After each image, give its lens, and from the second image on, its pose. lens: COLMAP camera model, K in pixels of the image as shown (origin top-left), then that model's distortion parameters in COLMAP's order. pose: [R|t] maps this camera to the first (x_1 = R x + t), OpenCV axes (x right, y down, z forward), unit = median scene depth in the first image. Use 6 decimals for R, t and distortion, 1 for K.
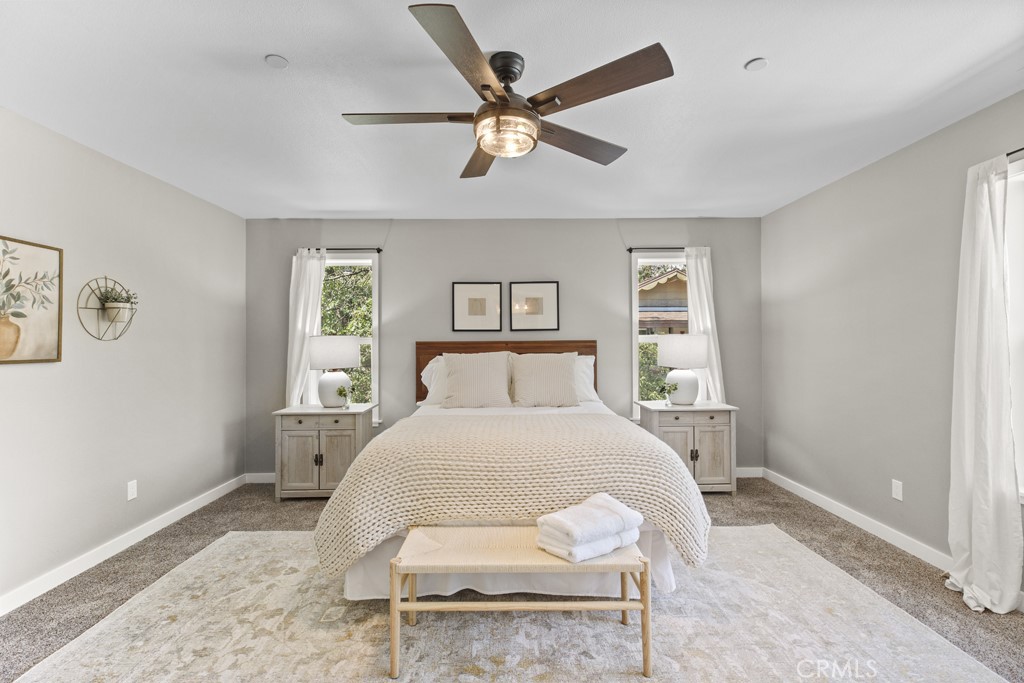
lens RADIAL K [[459.4, 0, 512.0], [0, 459.4, 341.5], [0, 0, 1]] dist [0.007555, 0.000226]
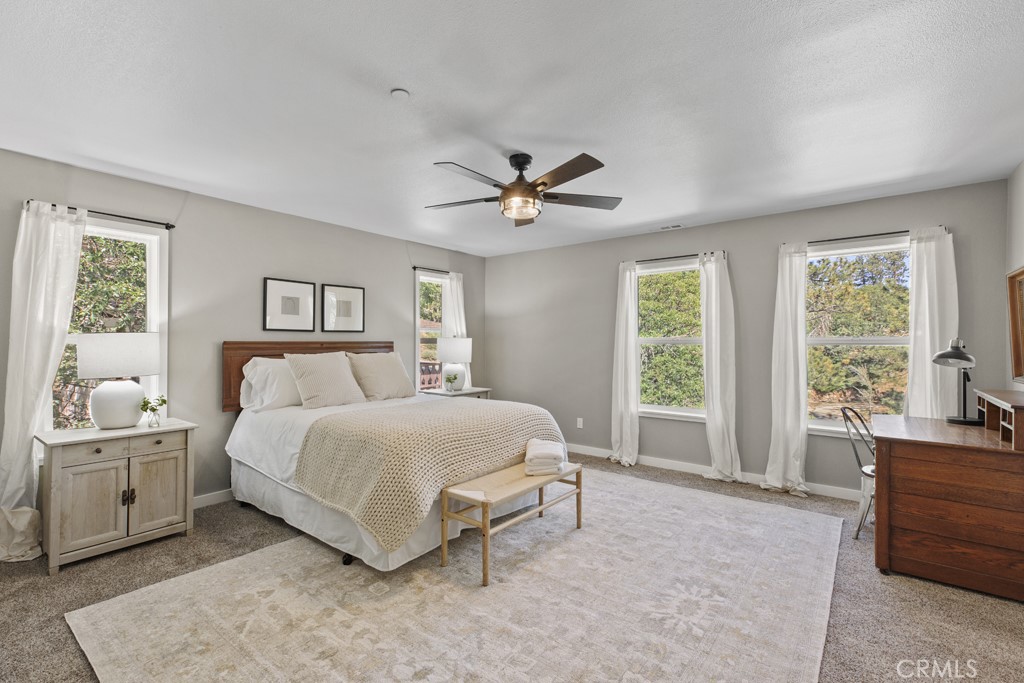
lens RADIAL K [[459.4, 0, 512.0], [0, 459.4, 341.5], [0, 0, 1]] dist [0.007555, 0.000226]
pose [[0.626194, 0.009386, 0.779611, -0.616759], [-0.006947, 0.999955, -0.006459, 0.002931], [-0.779636, -0.001371, 0.626231, 0.037163]]
